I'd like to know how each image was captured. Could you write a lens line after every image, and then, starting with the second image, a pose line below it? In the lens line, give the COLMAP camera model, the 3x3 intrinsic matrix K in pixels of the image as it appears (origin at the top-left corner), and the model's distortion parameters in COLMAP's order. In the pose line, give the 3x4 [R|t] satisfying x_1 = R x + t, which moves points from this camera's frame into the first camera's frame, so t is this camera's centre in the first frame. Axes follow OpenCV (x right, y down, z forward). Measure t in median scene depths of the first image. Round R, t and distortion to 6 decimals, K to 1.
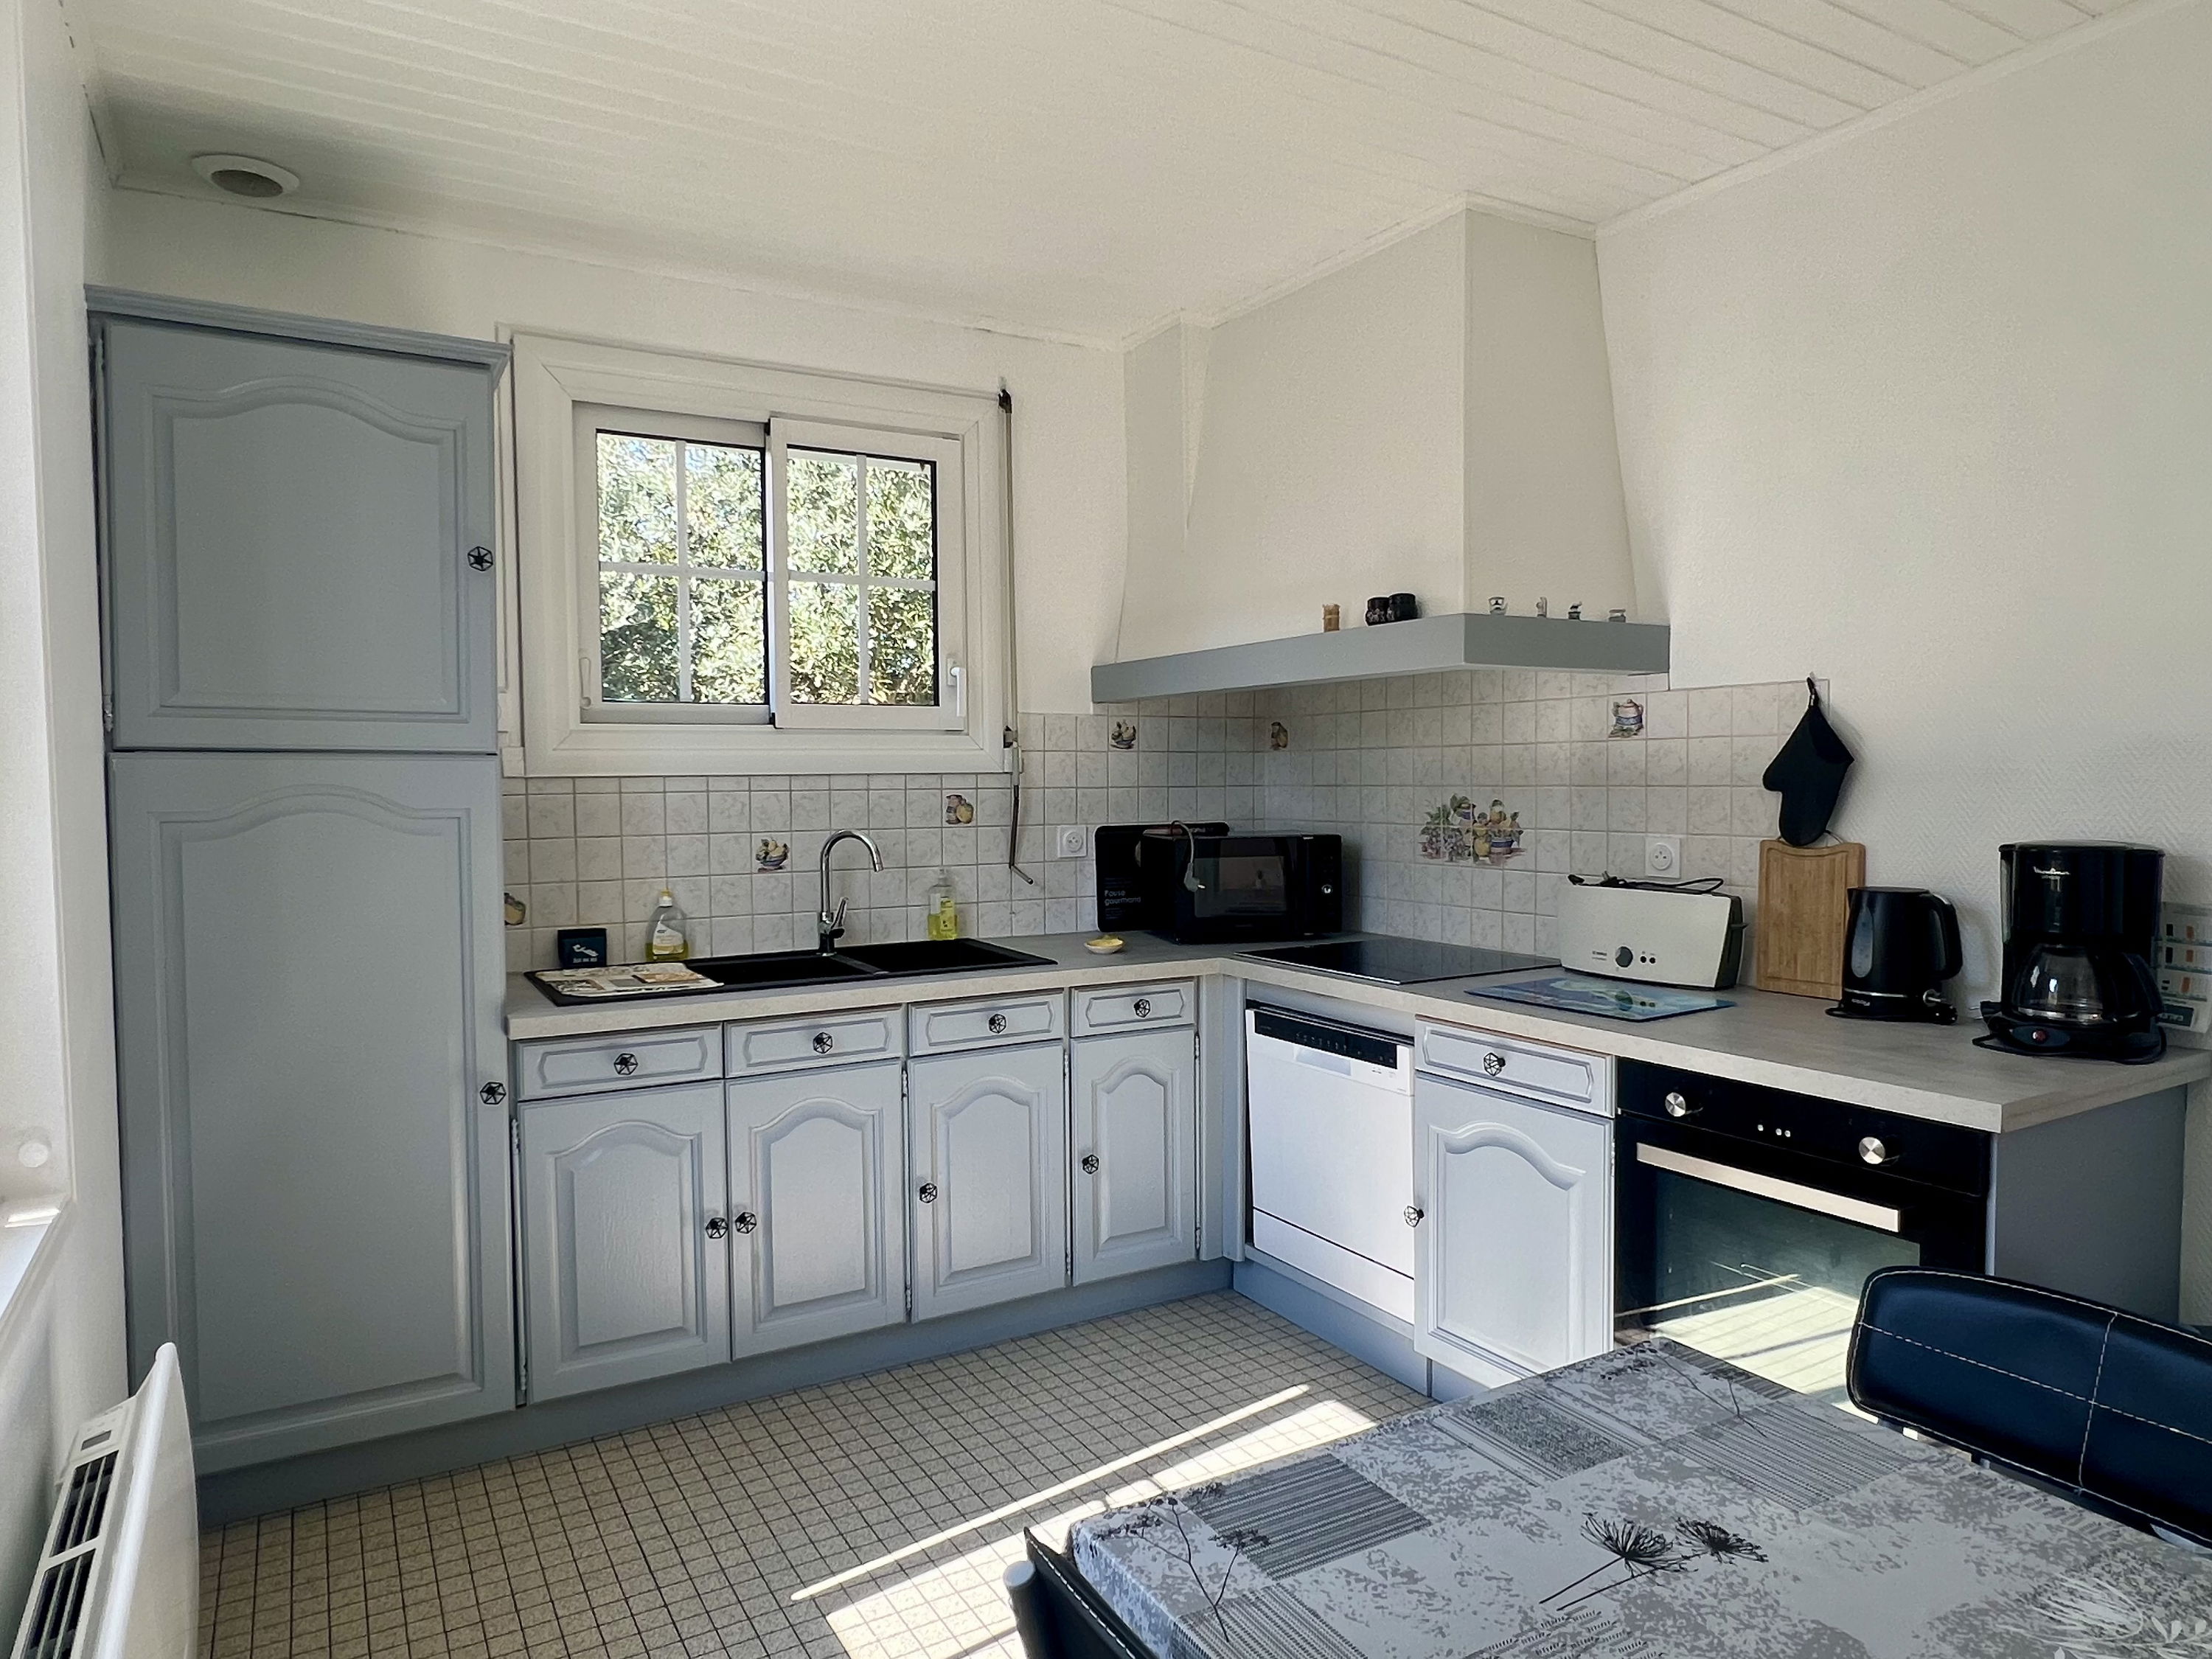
lens RADIAL K [[1389.8, 0, 1102.8], [0, 1389.8, 839.4], [0, 0, 1]] dist [-0.000631, -0.001502]
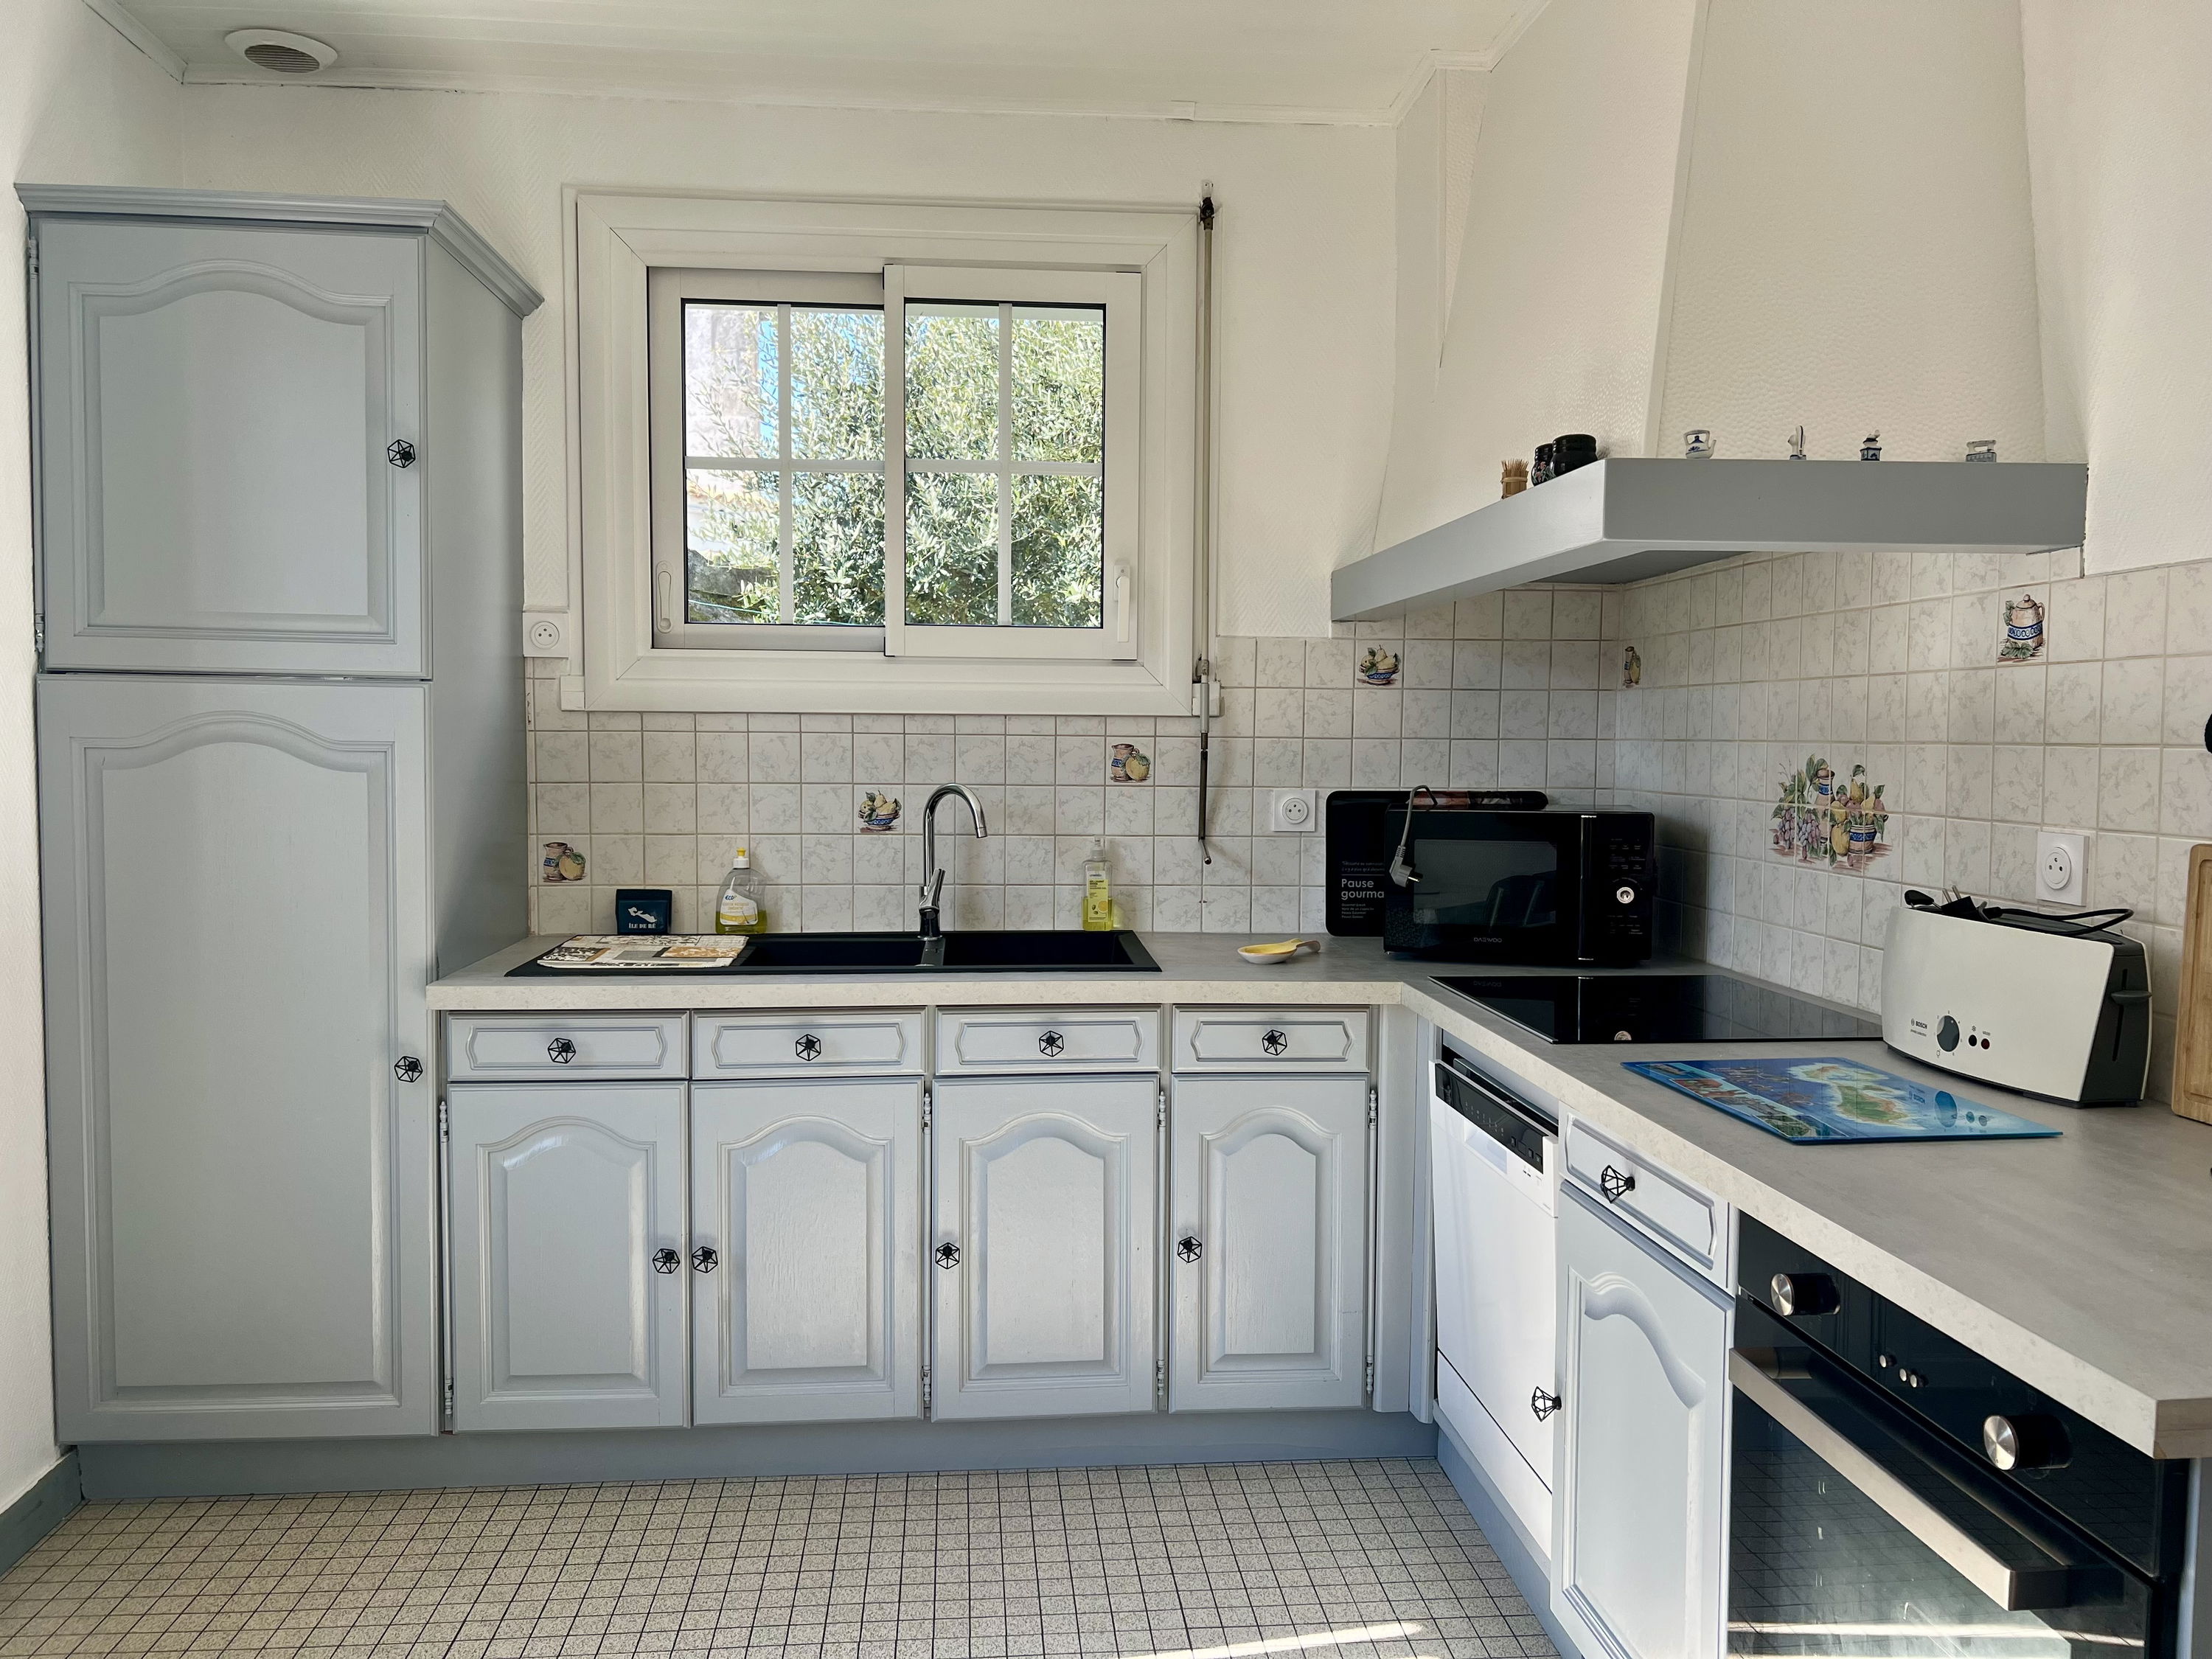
lens RADIAL K [[1684.5, 0, 1108.3], [0, 1684.5, 831.3], [0, 0, 1]] dist [0.068335, -0.080228]
pose [[0.902612, 0.040611, -0.428536, 0.343790], [-0.035028, 0.999168, 0.020909, -0.003393], [0.429029, -0.003862, 0.903283, 0.188200]]
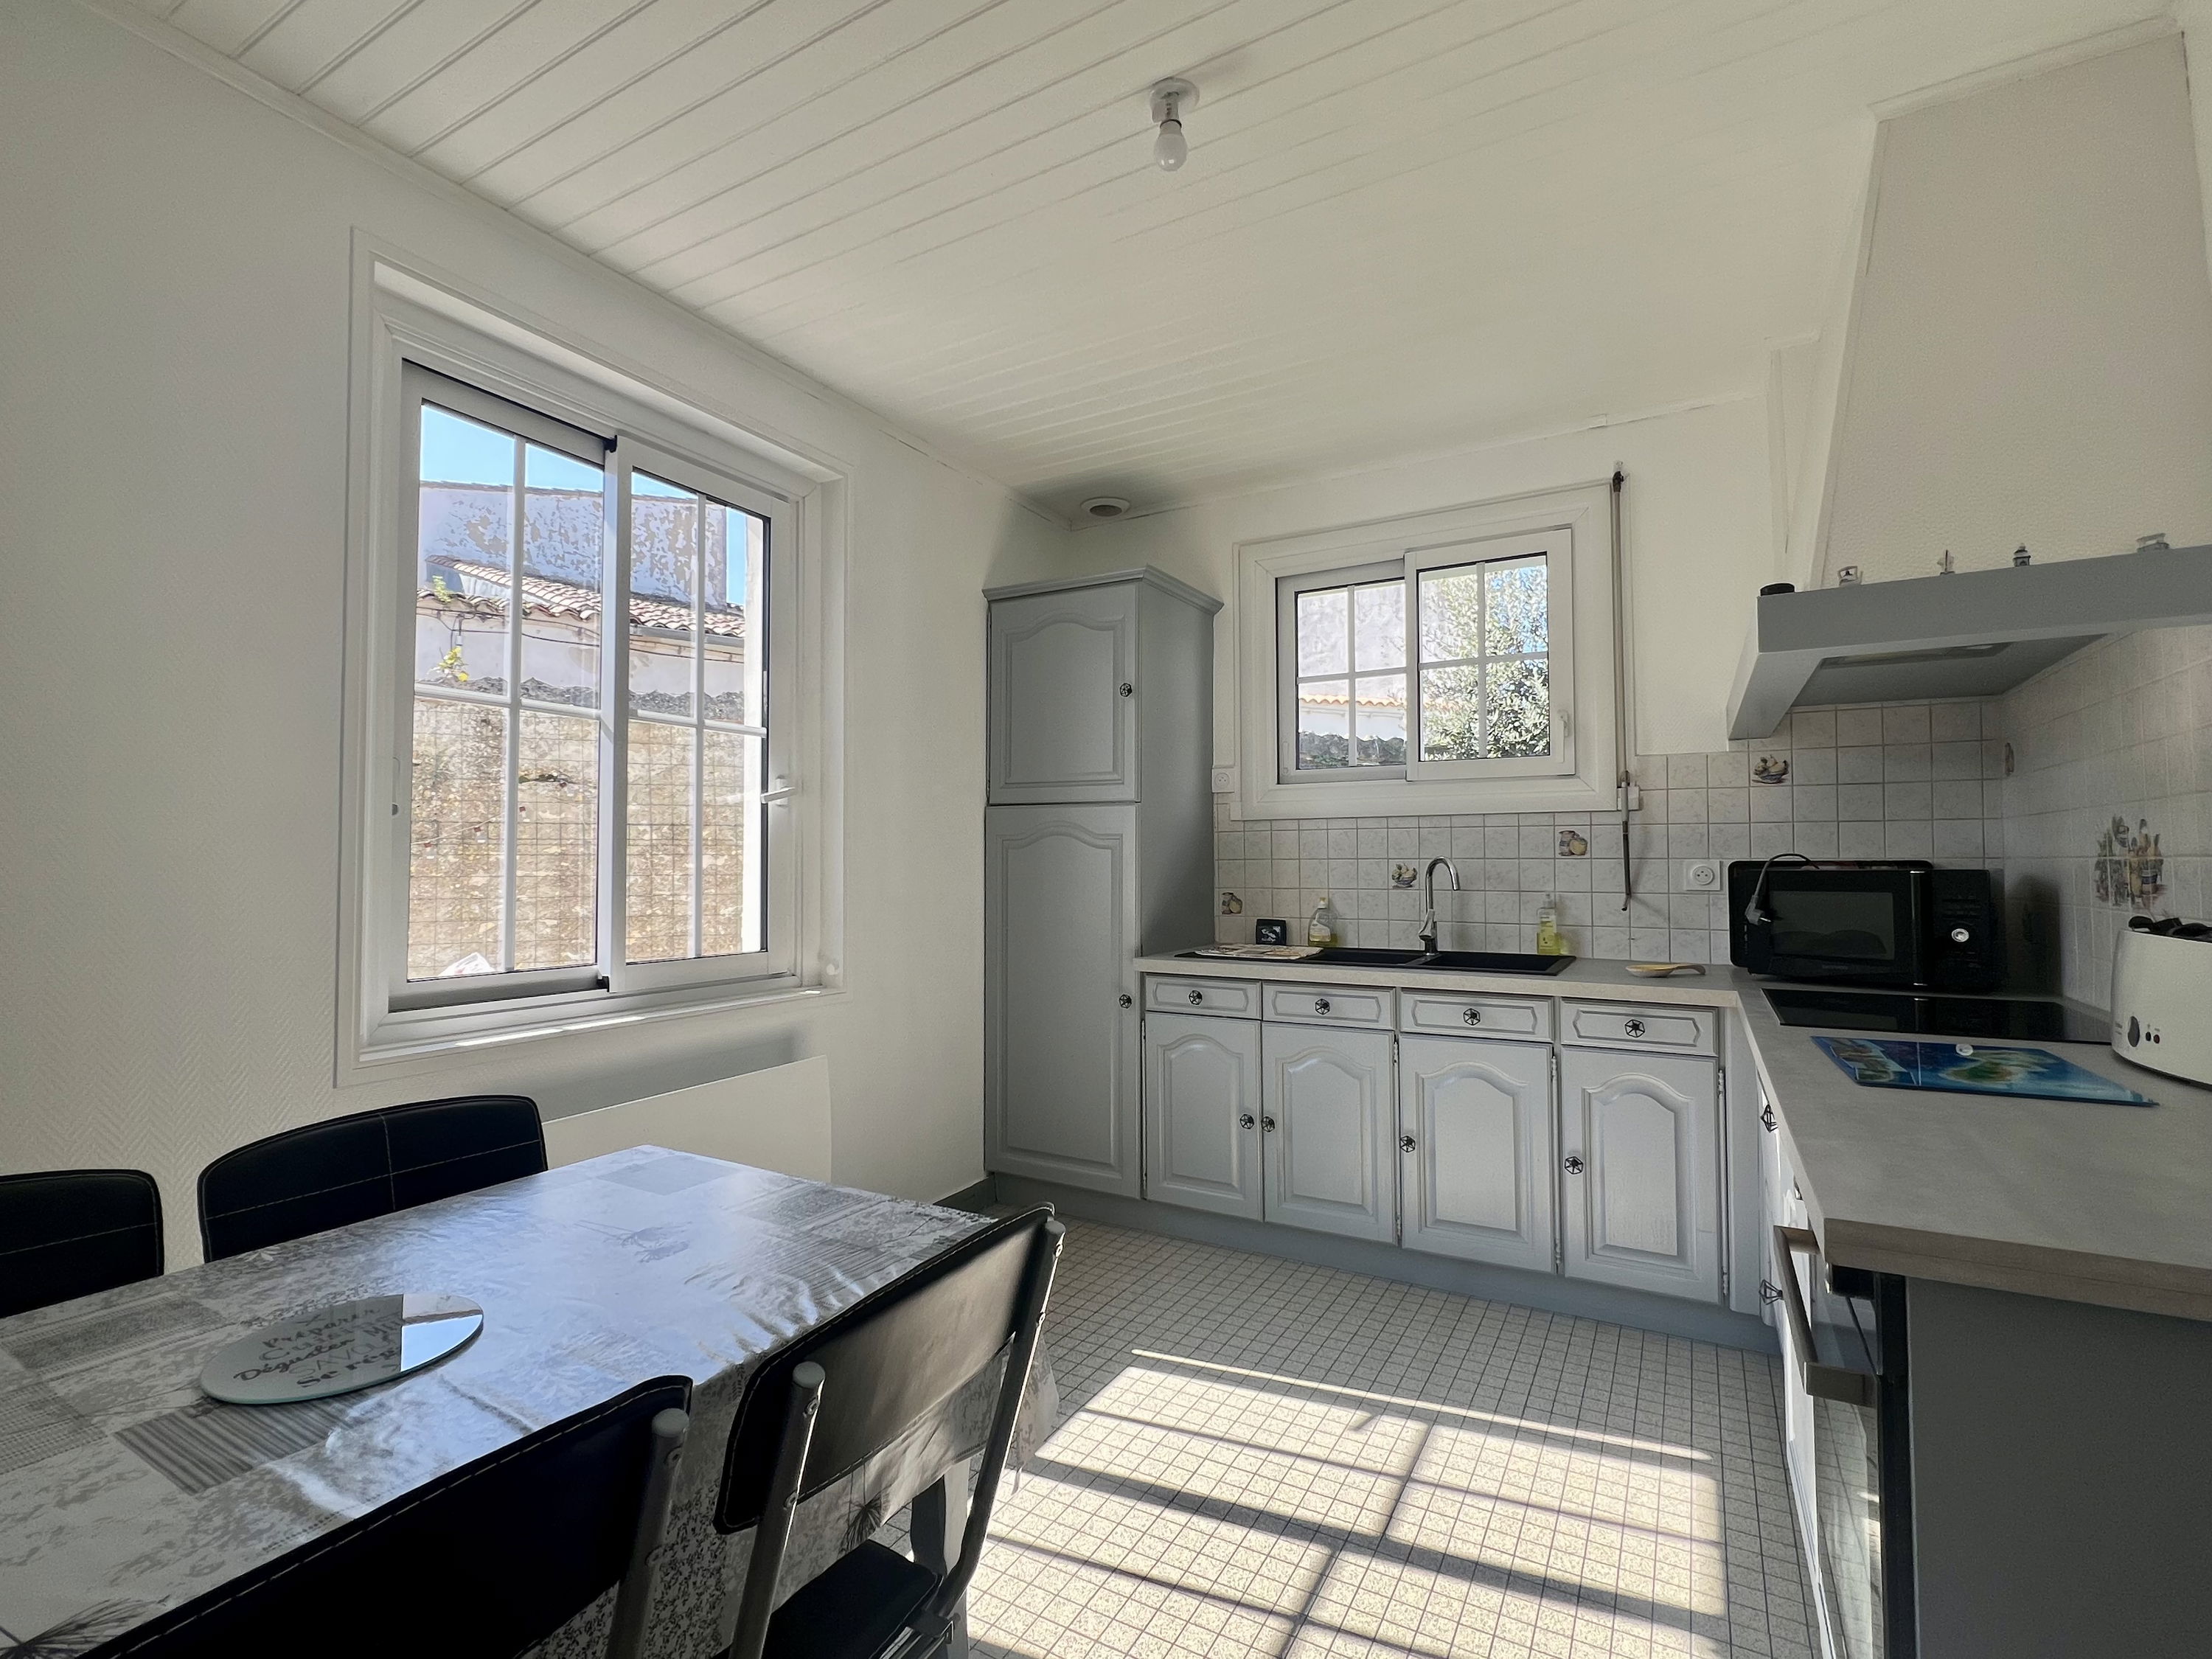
lens RADIAL K [[1044.2, 0, 1086.3], [0, 1044.2, 826.2], [0, 0, 1]] dist [0.001311, -0.001863]
pose [[0.484785, -0.022876, -0.874334, 0.551795], [-0.042695, 0.997847, -0.049781, 0.029618], [0.873591, 0.061463, 0.482765, 0.277272]]
